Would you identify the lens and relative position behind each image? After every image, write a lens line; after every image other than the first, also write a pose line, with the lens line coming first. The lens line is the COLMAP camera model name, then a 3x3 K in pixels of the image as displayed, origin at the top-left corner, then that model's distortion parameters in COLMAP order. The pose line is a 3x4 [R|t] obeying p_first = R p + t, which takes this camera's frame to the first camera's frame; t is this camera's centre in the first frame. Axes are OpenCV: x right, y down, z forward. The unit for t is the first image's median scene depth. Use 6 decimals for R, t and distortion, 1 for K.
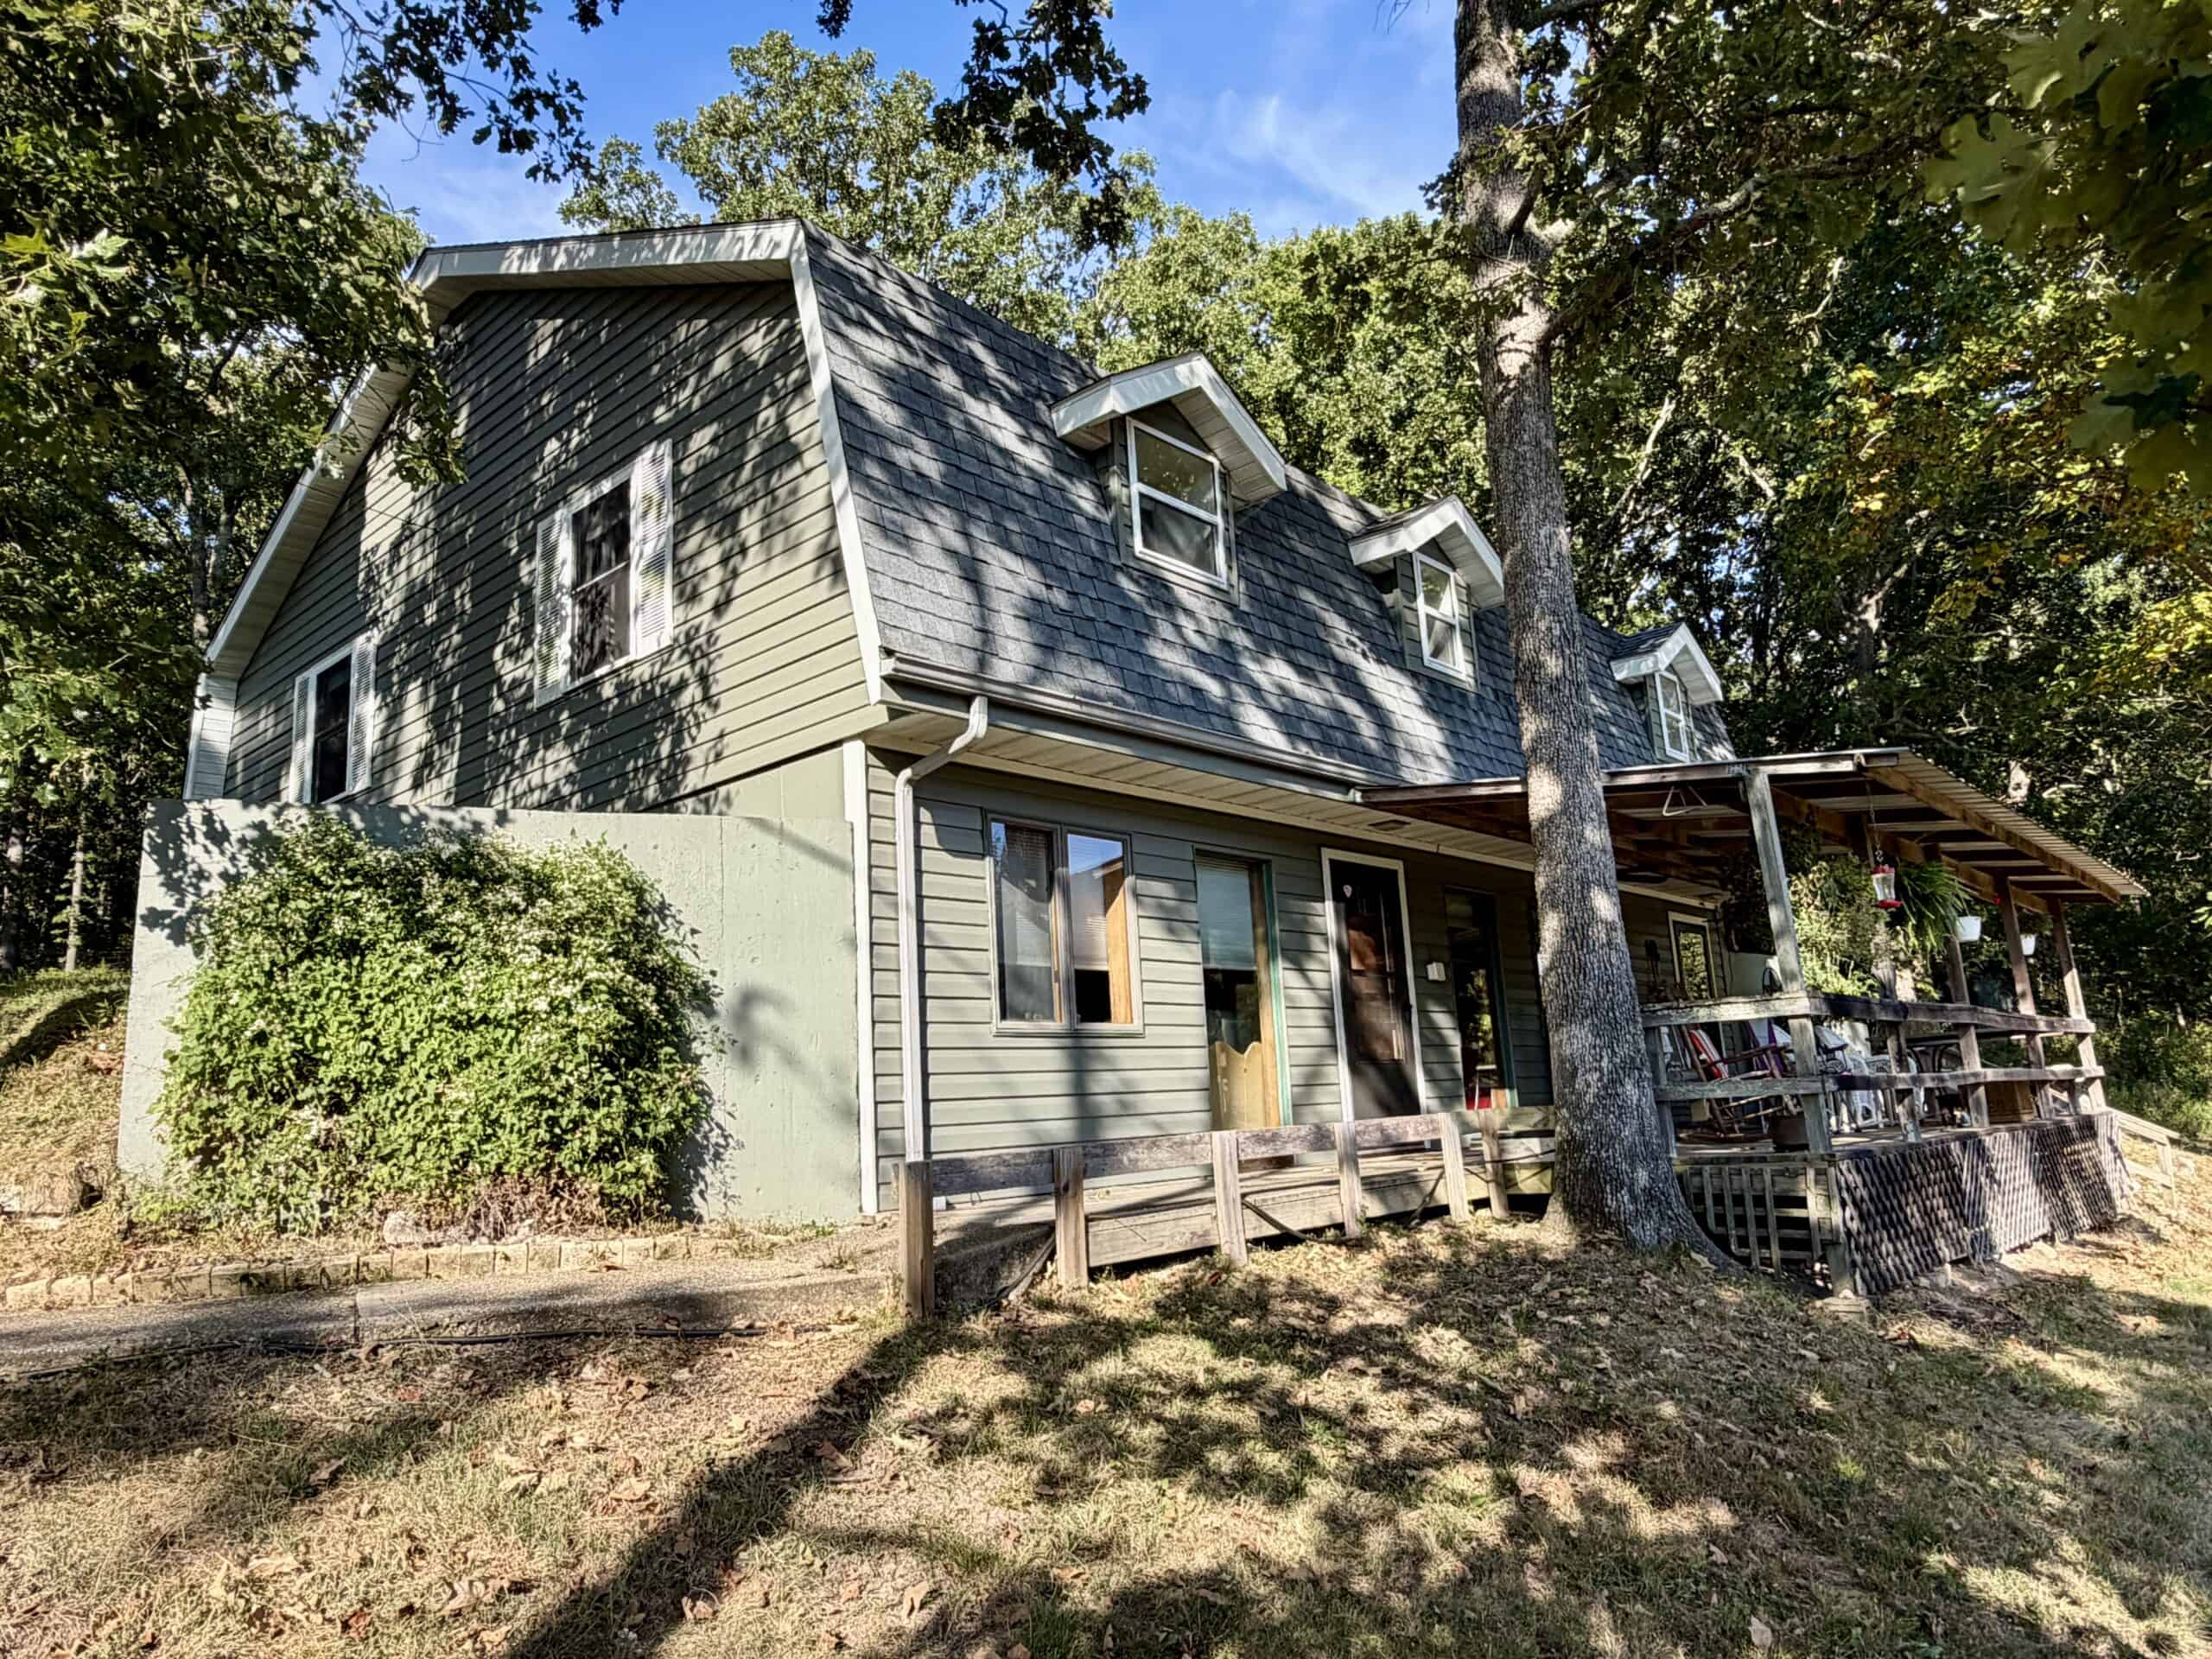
lens RADIAL K [[1463.2, 0, 1106.0], [0, 1463.2, 829.5], [0, 0, 1]] dist [-0.000607, 0.000201]
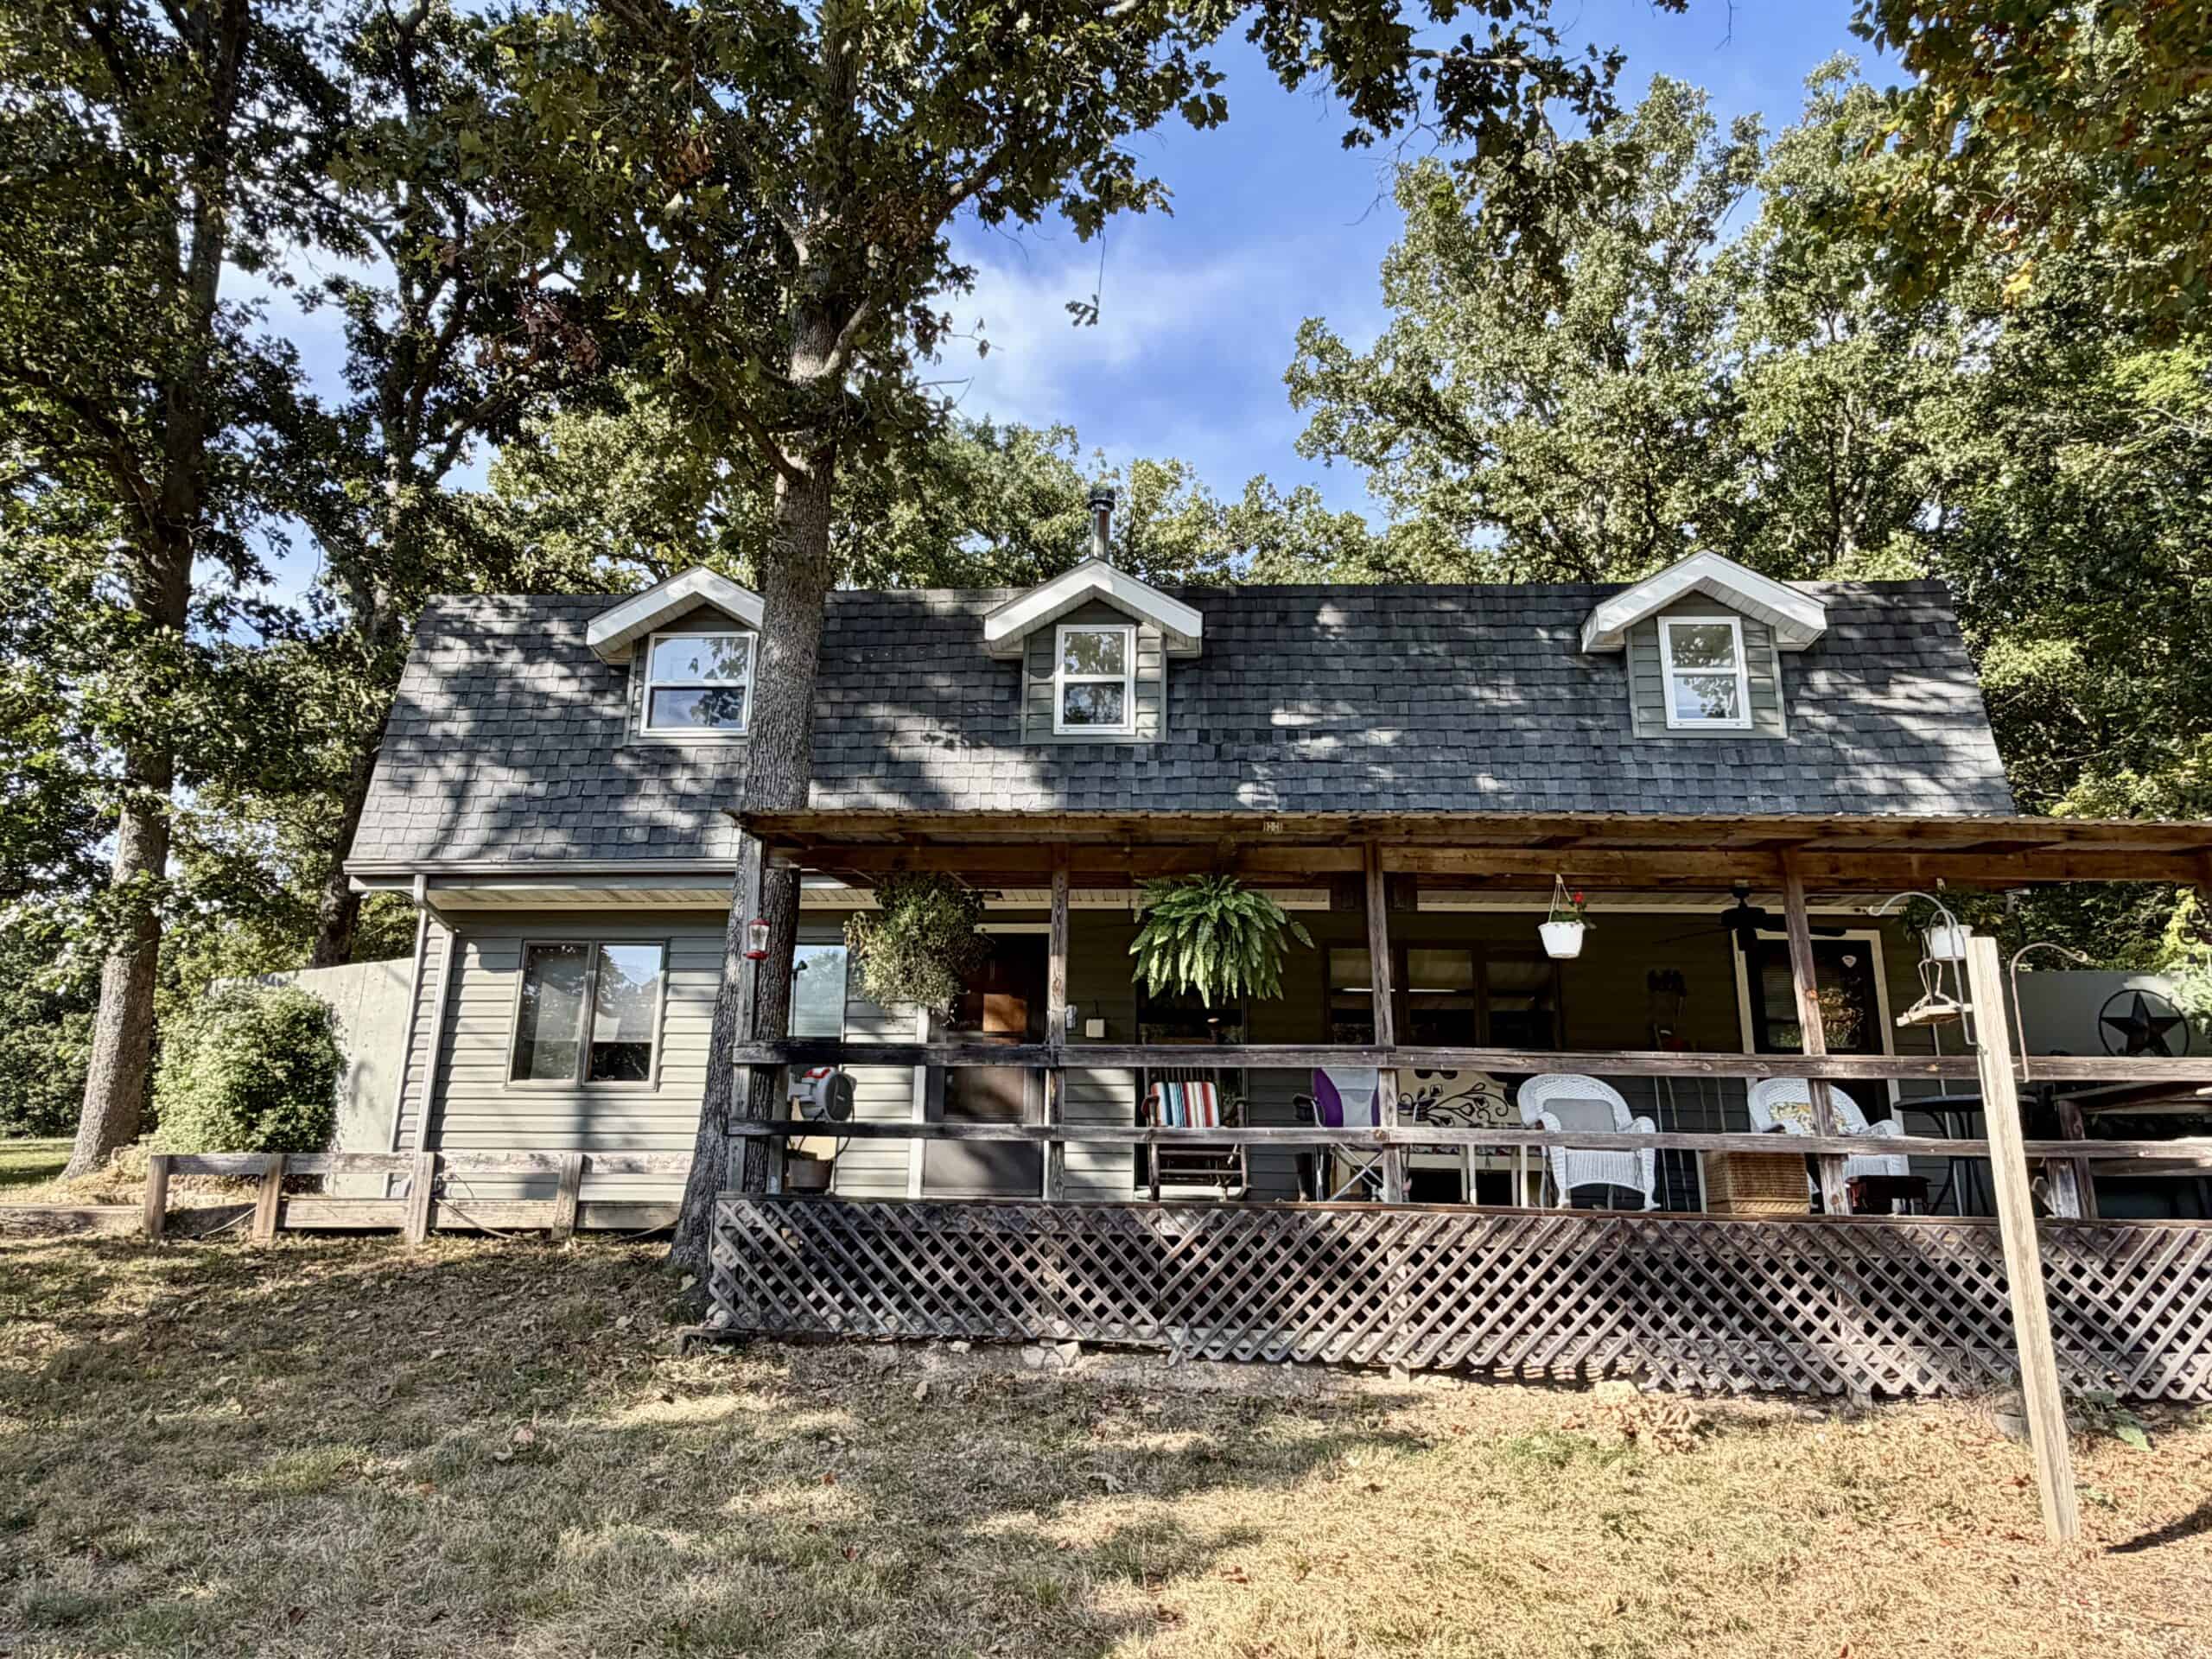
lens RADIAL K [[1463.2, 0, 1106.0], [0, 1463.2, 829.5], [0, 0, 1]] dist [-0.000607, 0.000201]
pose [[0.625178, -0.144182, -0.767049, 1.433397], [0.106708, 0.989350, -0.098996, 0.086856], [0.773153, -0.019960, 0.633905, 0.508011]]
